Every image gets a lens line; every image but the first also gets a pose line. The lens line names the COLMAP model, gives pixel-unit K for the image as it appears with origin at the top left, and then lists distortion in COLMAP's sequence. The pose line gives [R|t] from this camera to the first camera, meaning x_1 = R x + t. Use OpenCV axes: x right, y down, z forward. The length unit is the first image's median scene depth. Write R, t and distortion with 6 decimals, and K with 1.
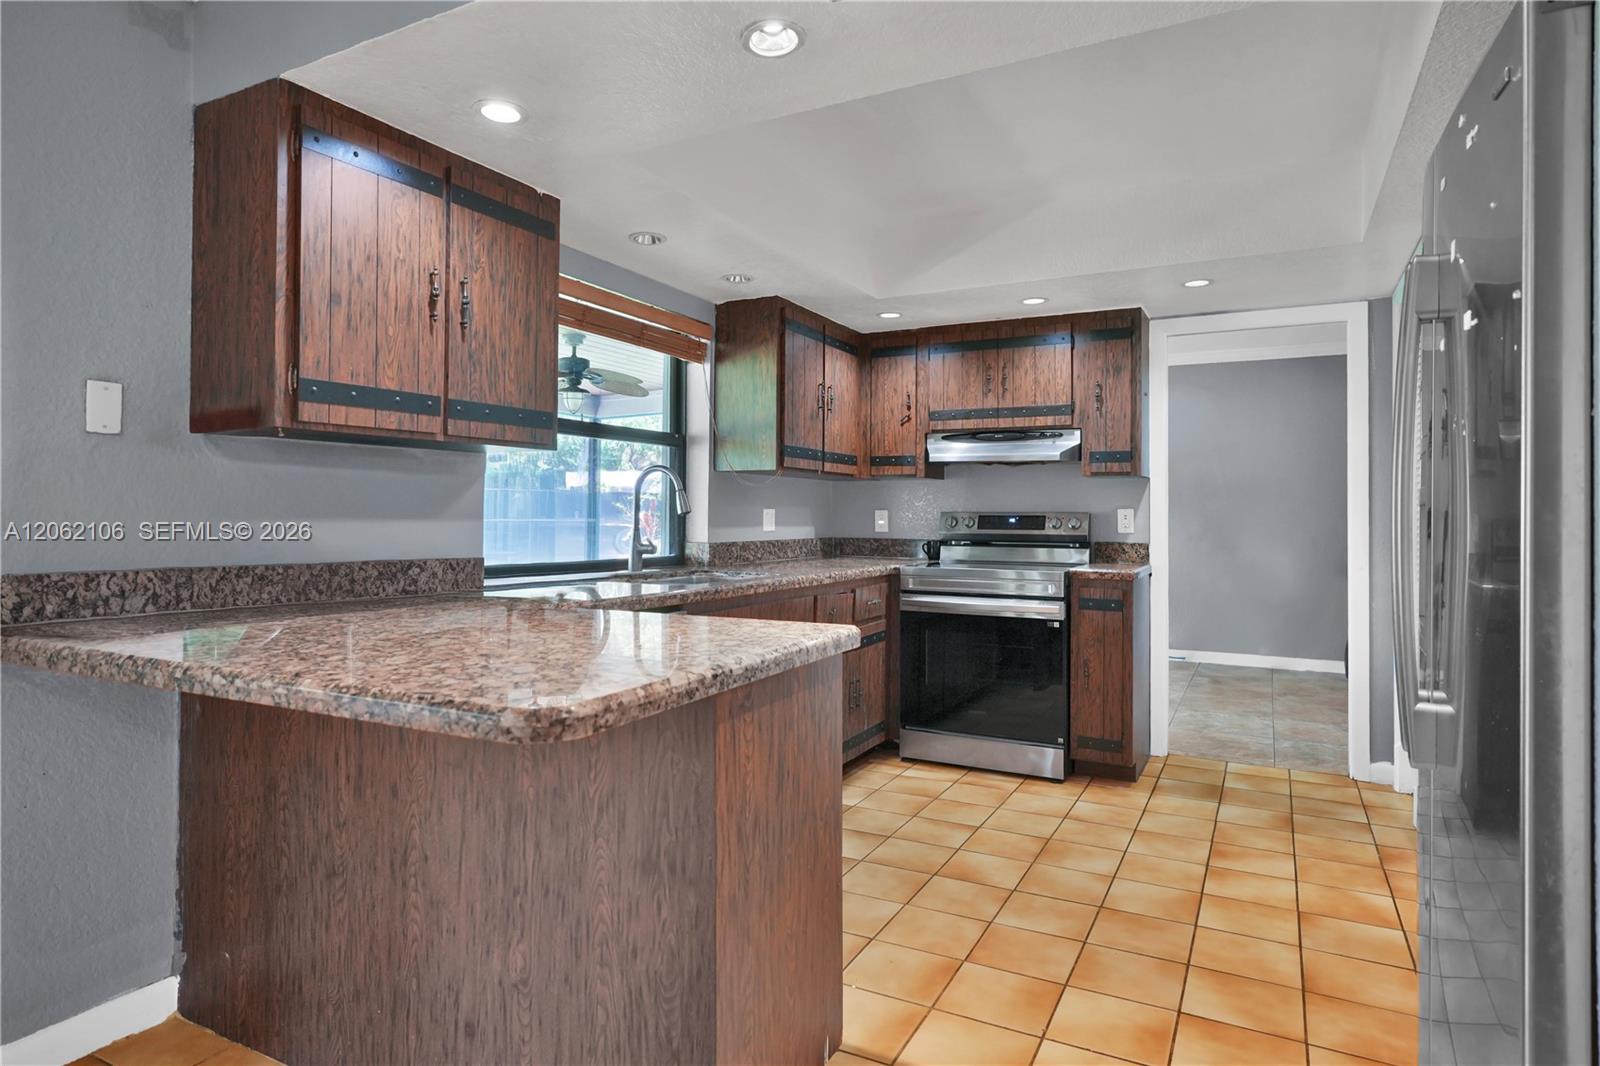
lens RADIAL K [[891.9, 0, 773.3], [0, 891.9, 498.8], [0, 0, 1]] dist [-0.004443, 0.001188]
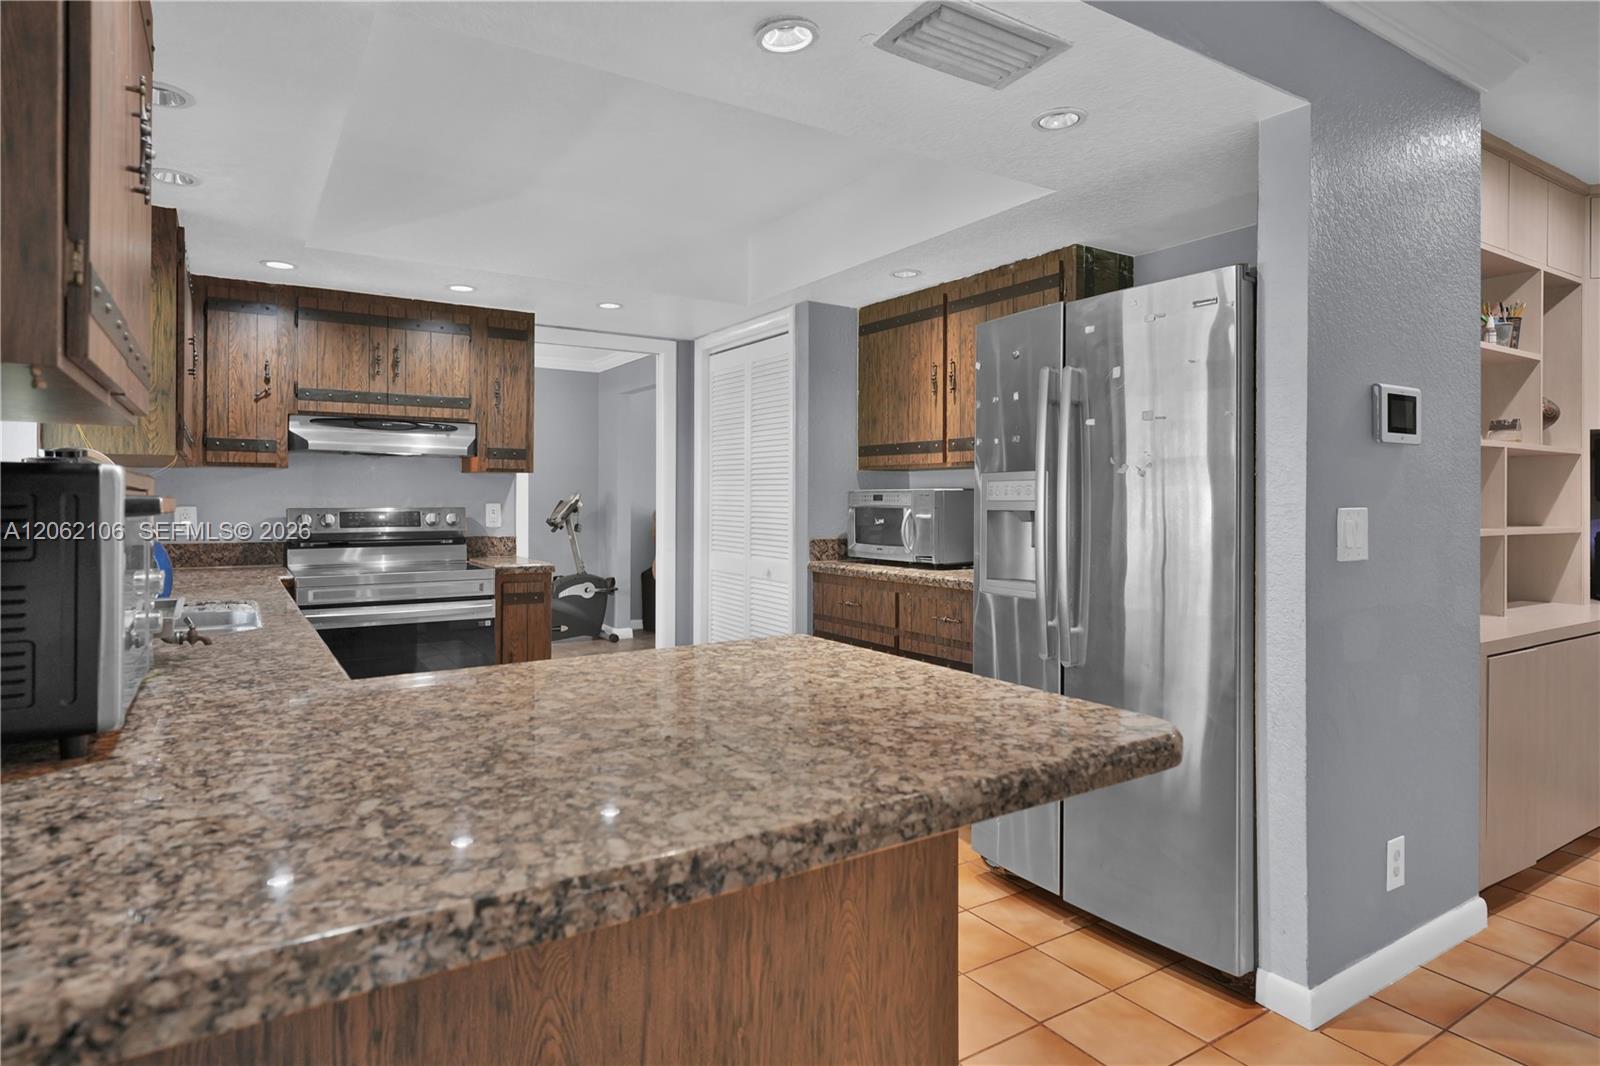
lens RADIAL K [[891.9, 0, 780.7], [0, 891.9, 495.5], [0, 0, 1]] dist [-0.004443, 0.001188]
pose [[0.492166, -0.003021, 0.870496, -0.788109], [-0.011988, 0.999876, 0.010248, -0.029387], [-0.870419, -0.015479, 0.492069, 0.485031]]
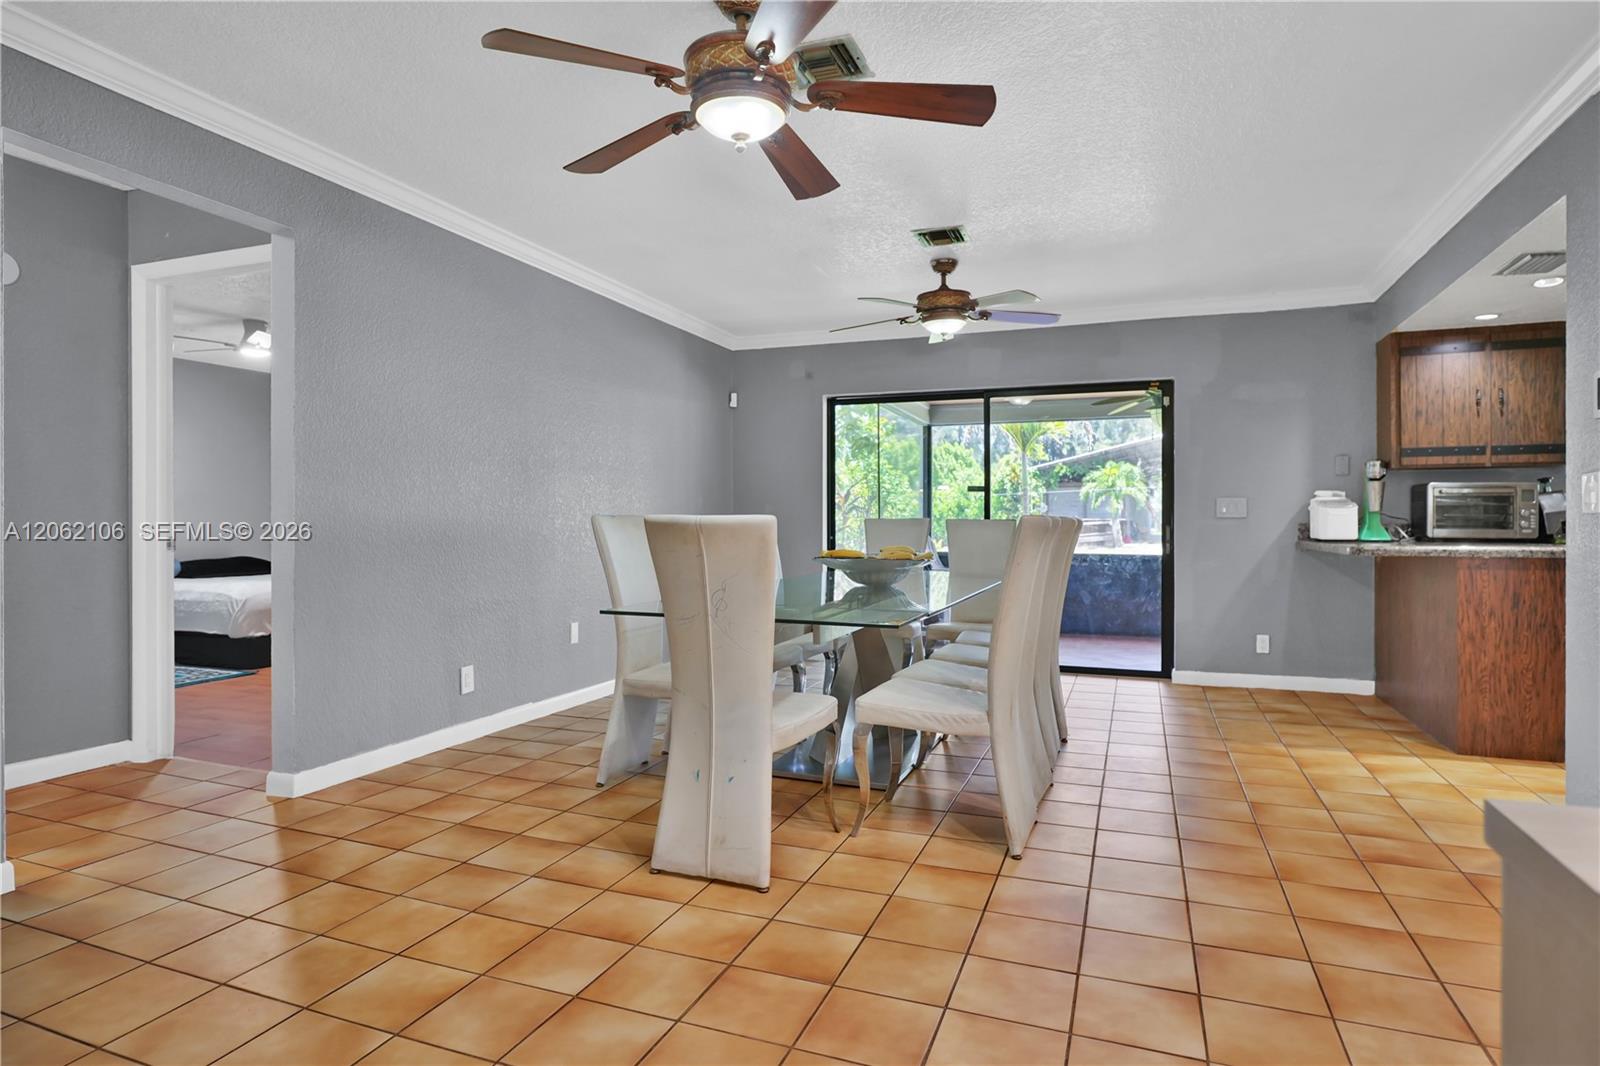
lens RADIAL K [[891.9, 0, 792.1], [0, 891.9, 524.5], [0, 0, 1]] dist [-0.004443, 0.001188]
pose [[0.130638, 0.003736, -0.991423, 1.657896], [0.010770, 0.999929, 0.005187, 0.047361], [0.991372, -0.011355, 0.130588, -0.994836]]
